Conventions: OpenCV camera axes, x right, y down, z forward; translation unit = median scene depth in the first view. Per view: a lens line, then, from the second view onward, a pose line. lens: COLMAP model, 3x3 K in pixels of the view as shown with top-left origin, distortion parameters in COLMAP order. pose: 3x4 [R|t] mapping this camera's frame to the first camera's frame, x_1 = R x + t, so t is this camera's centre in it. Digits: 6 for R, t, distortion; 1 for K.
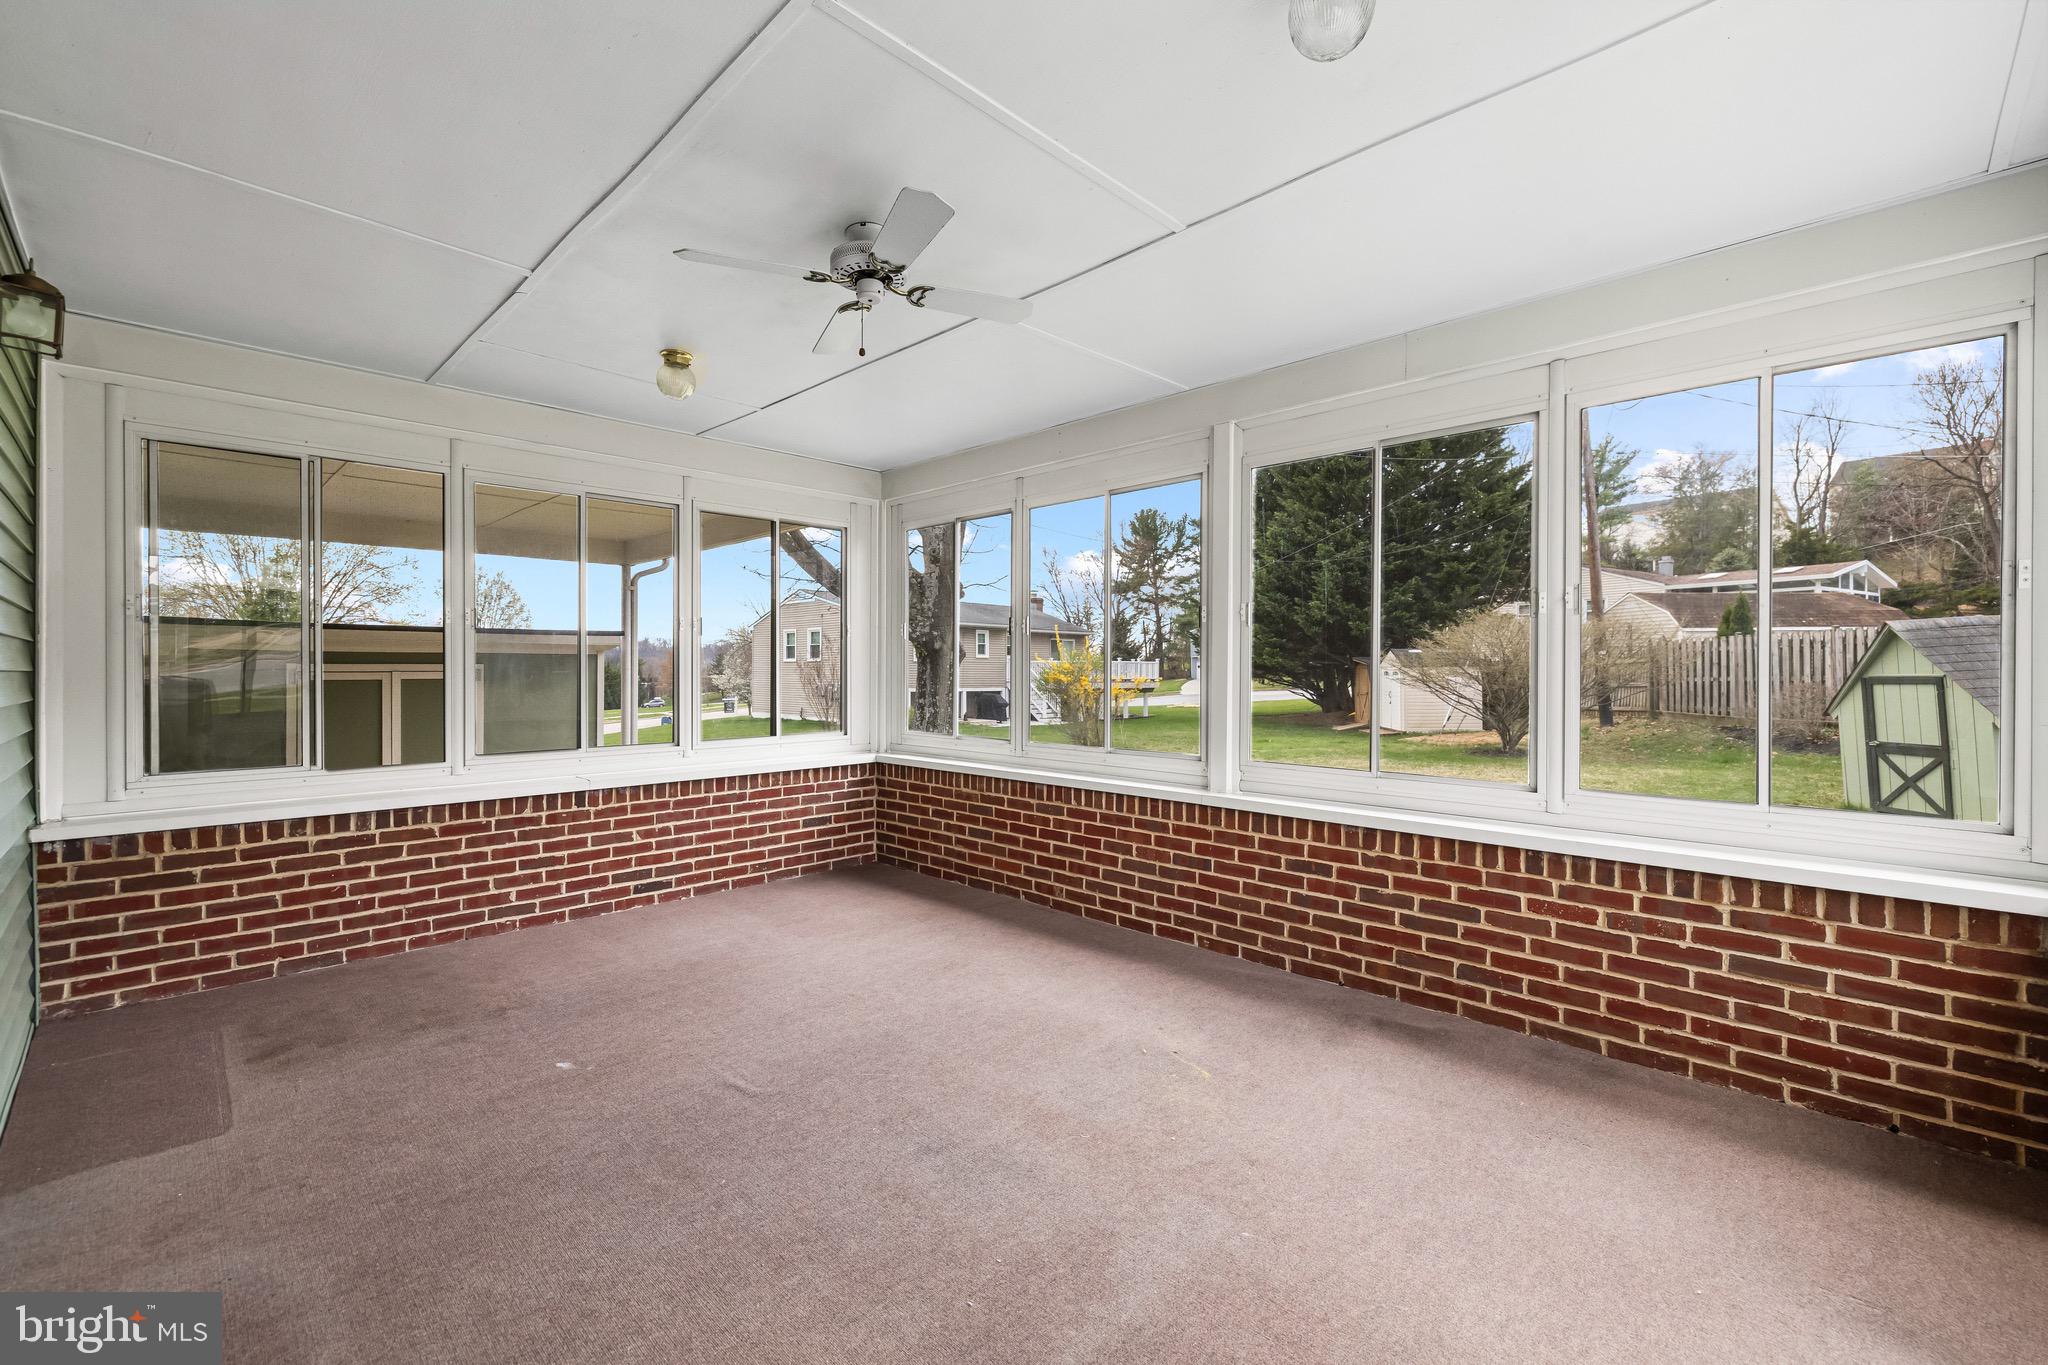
lens RADIAL K [[870.0, 0, 1030.5], [0, 870.0, 670.1], [0, 0, 1]] dist [0.000155, 0.000221]
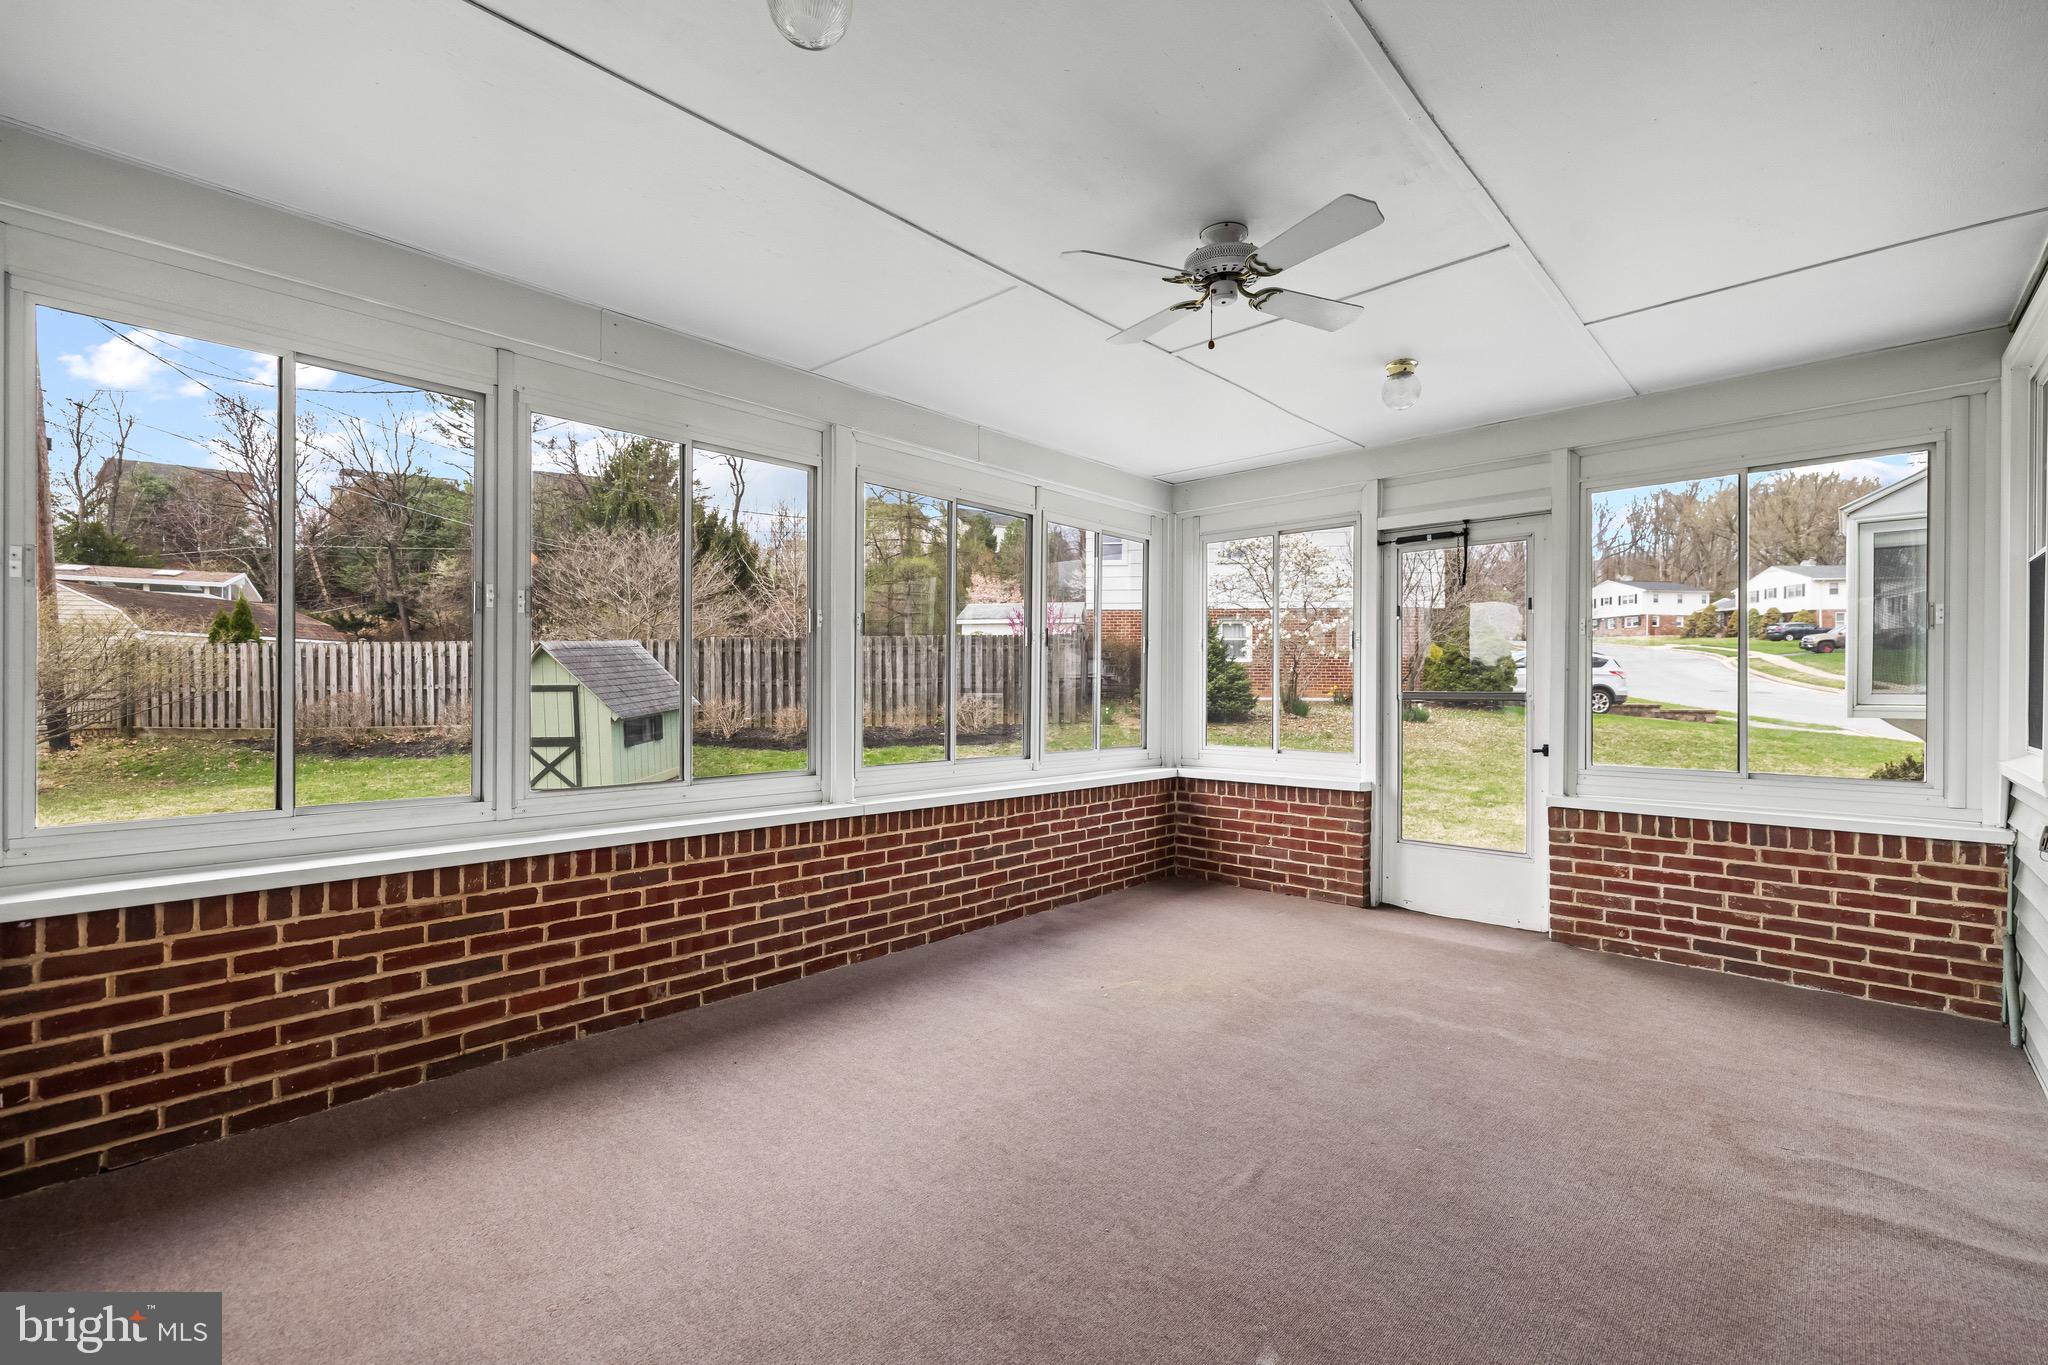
lens RADIAL K [[870.0, 0, 1031.4], [0, 870.0, 696.6], [0, 0, 1]] dist [0.000155, 0.000221]
pose [[-0.027354, -0.013742, 0.999531, -0.740394], [-0.005352, 0.999893, 0.013600, 0.006534], [-0.999611, -0.004977, -0.027424, 0.792555]]
